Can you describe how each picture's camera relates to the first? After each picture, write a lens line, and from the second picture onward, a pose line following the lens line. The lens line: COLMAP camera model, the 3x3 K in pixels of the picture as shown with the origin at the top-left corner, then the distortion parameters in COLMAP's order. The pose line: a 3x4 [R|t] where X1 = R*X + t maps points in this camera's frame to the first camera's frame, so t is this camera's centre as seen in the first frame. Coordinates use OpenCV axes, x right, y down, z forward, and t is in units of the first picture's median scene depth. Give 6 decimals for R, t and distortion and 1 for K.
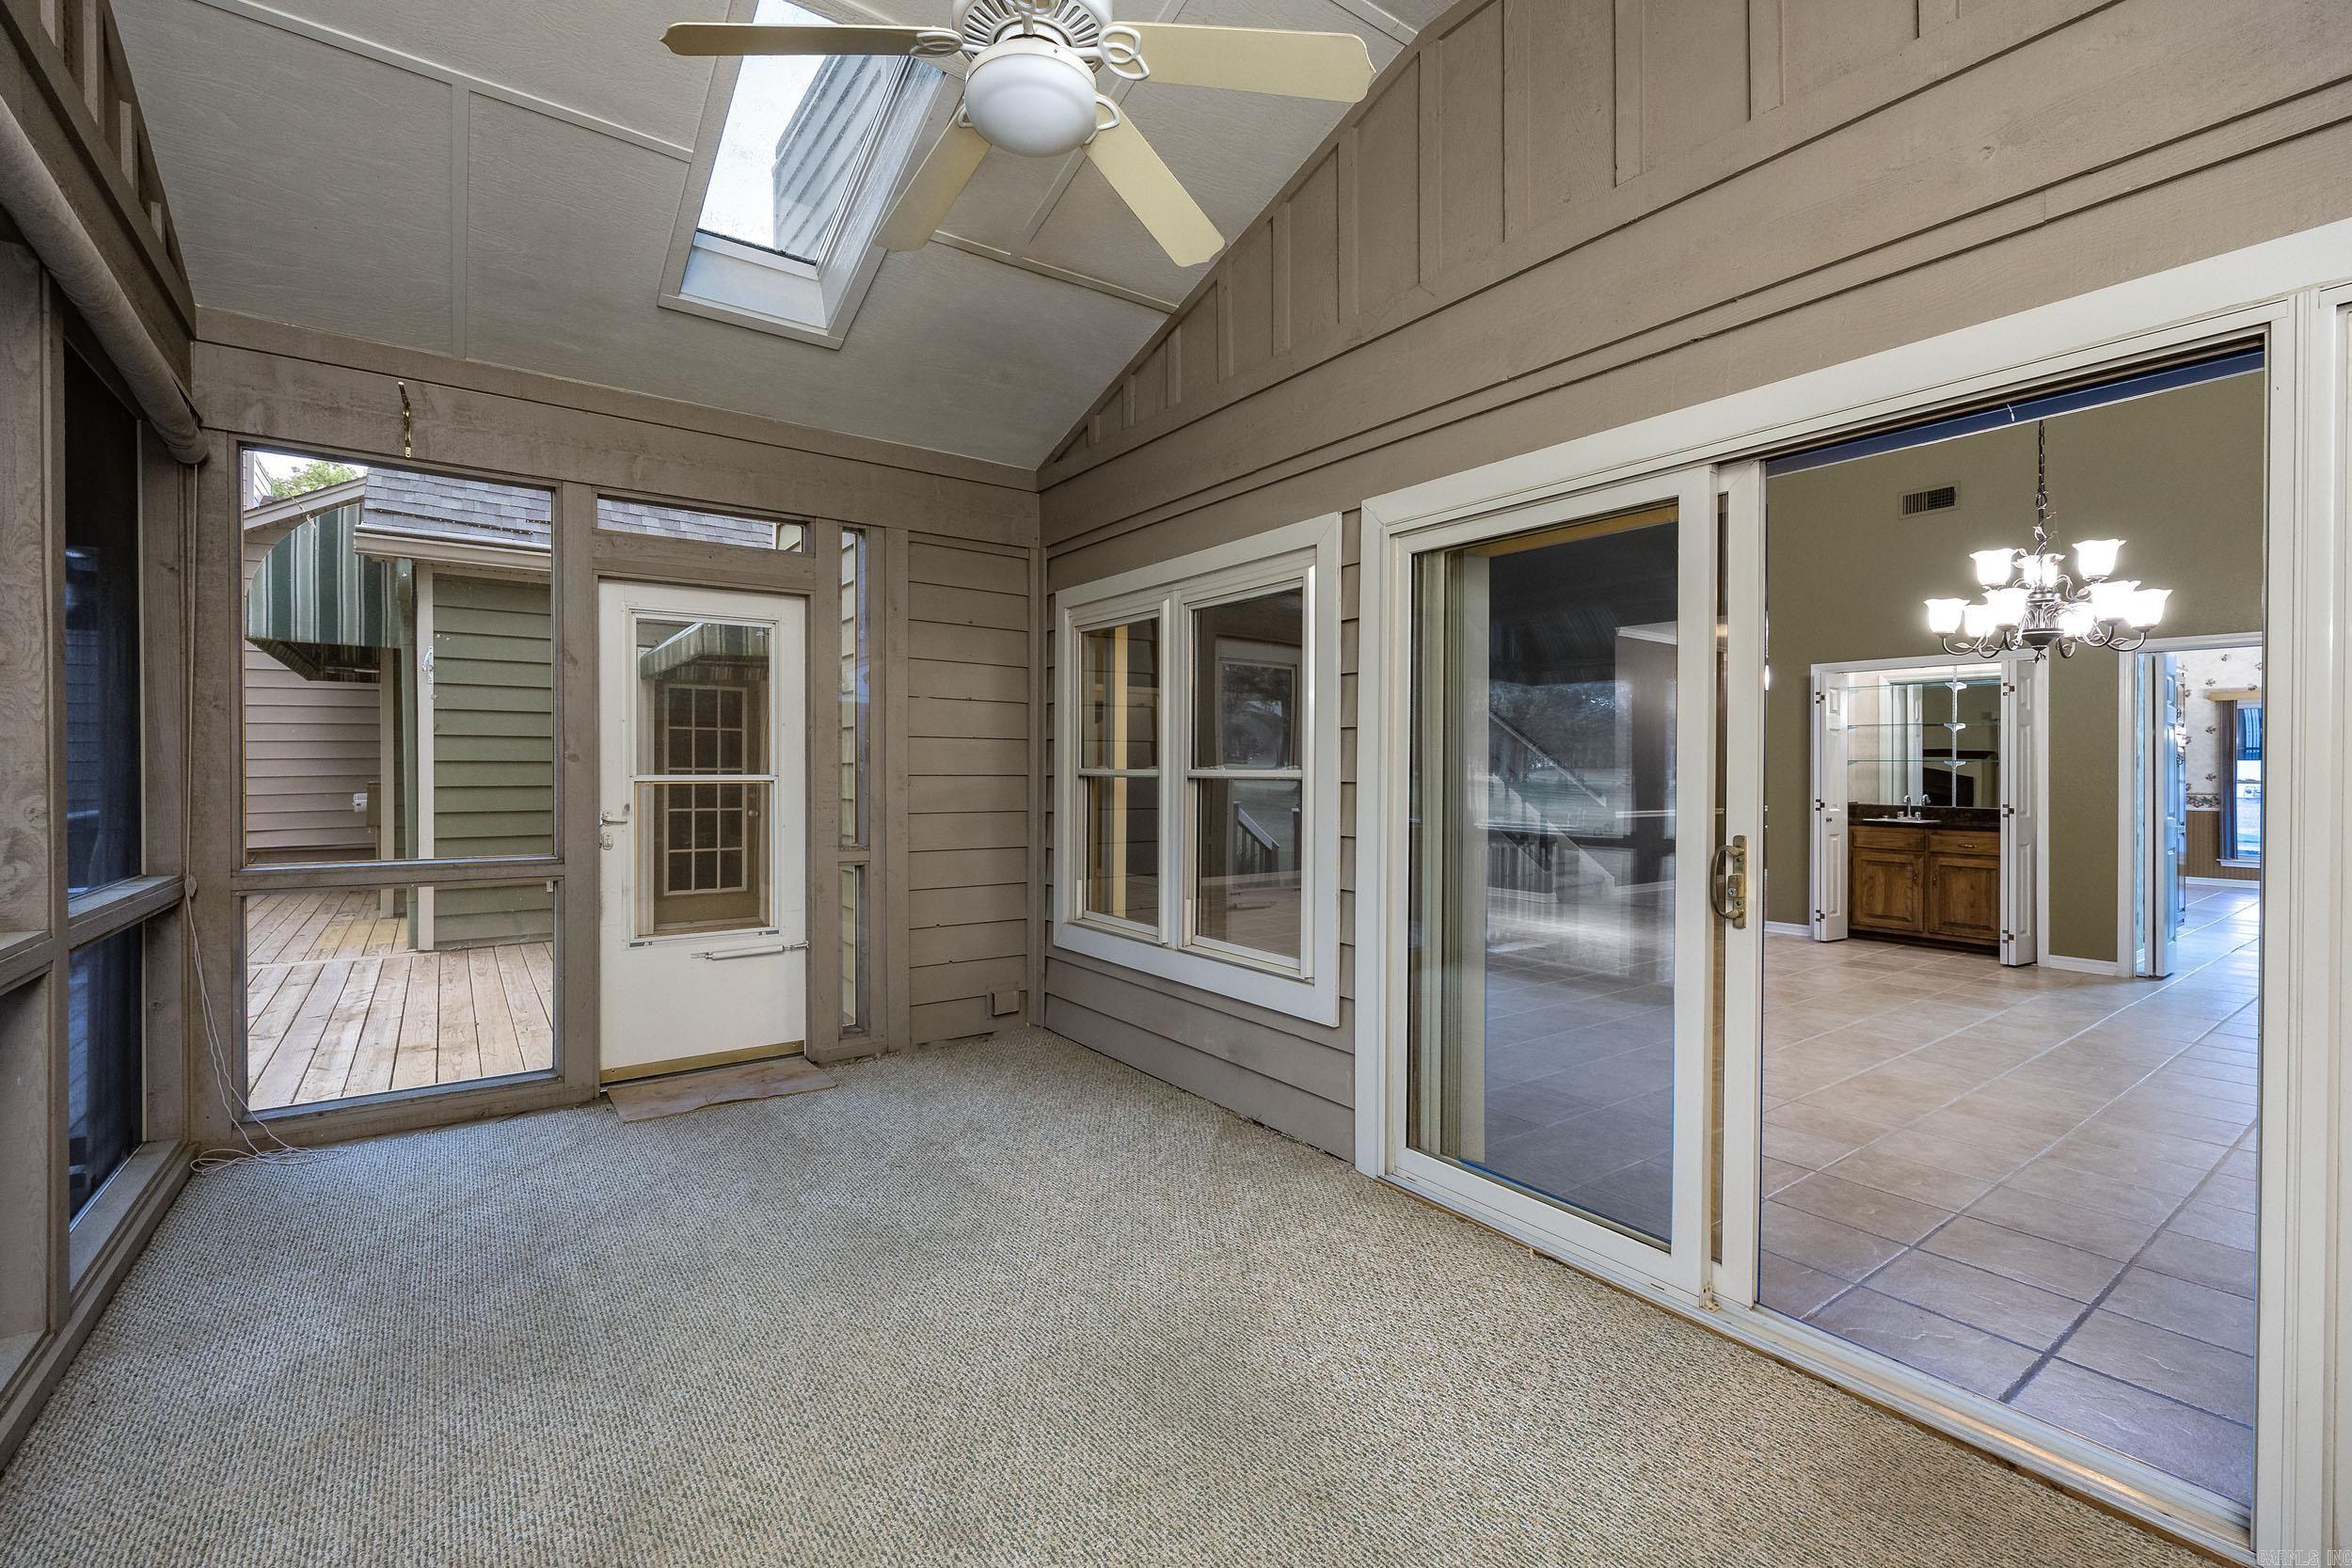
lens RADIAL K [[949.3, 0, 1175.4], [0, 949.3, 763.1], [0, 0, 1]] dist [-0.000468, -0.000027]
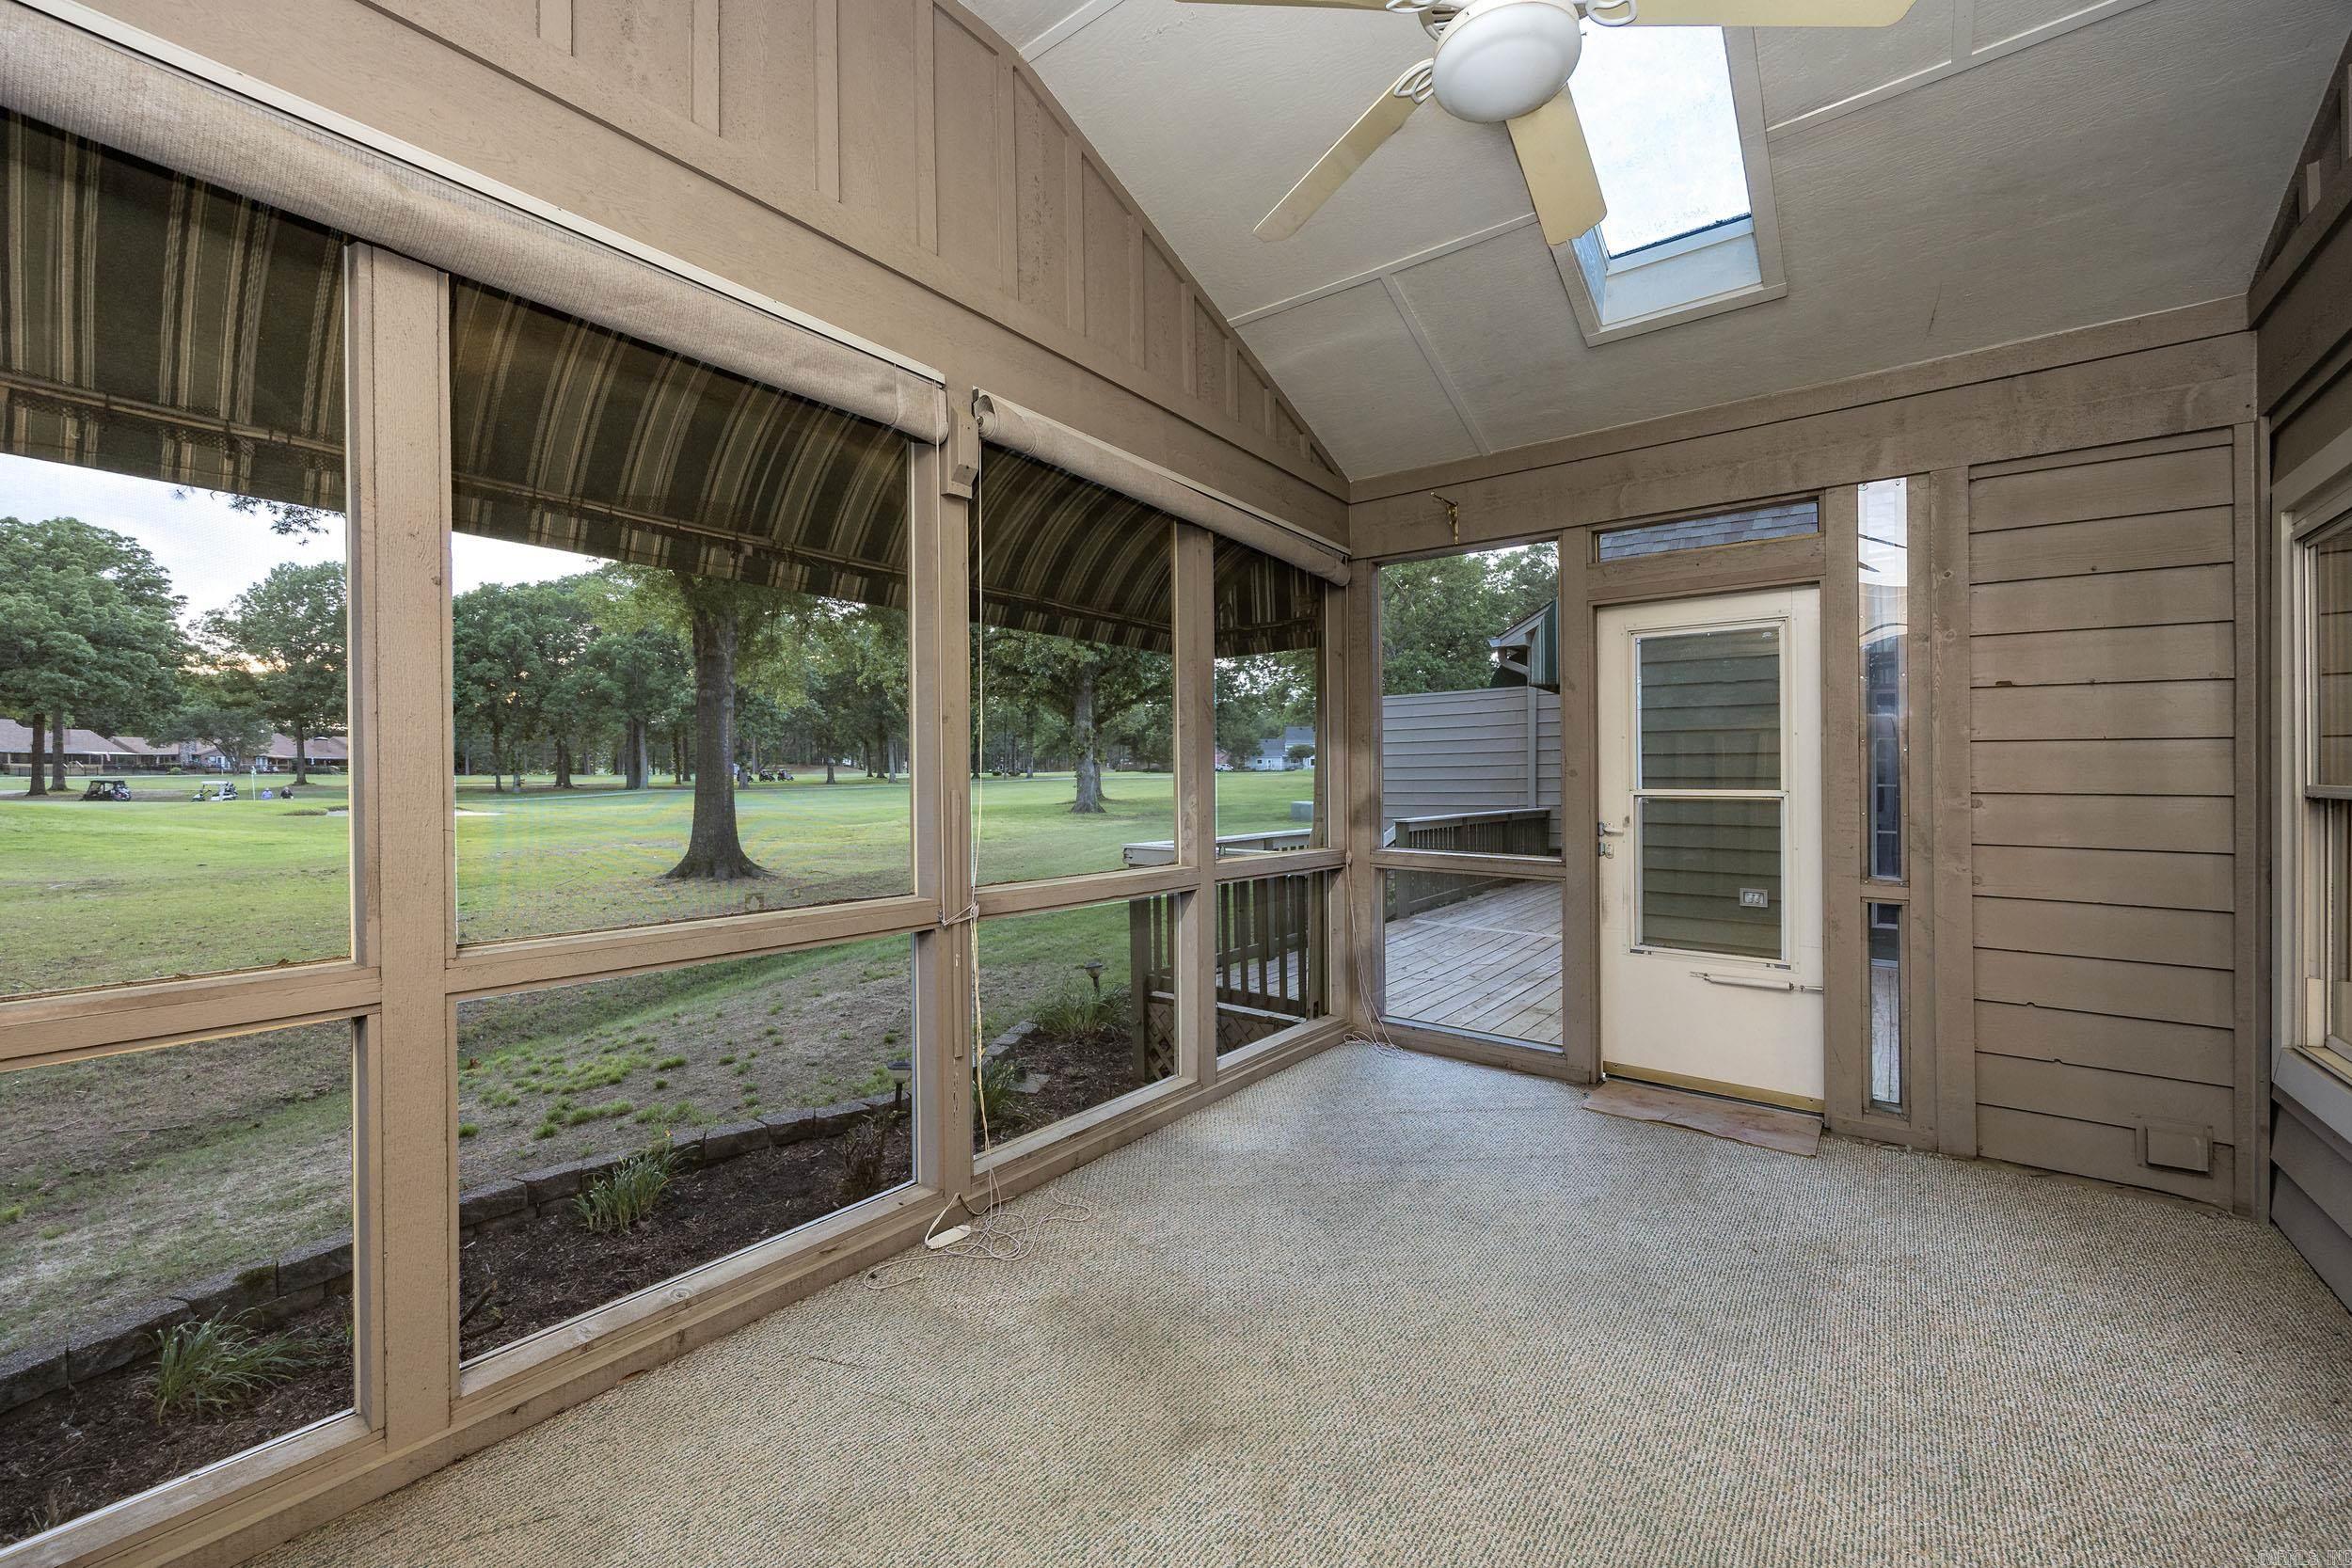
lens RADIAL K [[993.1, 0, 1176.0], [0, 993.1, 784.0], [0, 0, 1]] dist [-0.001253, -0.000238]
pose [[0.284673, 0.001934, -0.958623, 0.350500], [-0.000543, 0.999998, 0.001856, 0.005578], [0.958625, -0.000008, 0.284674, 0.213170]]
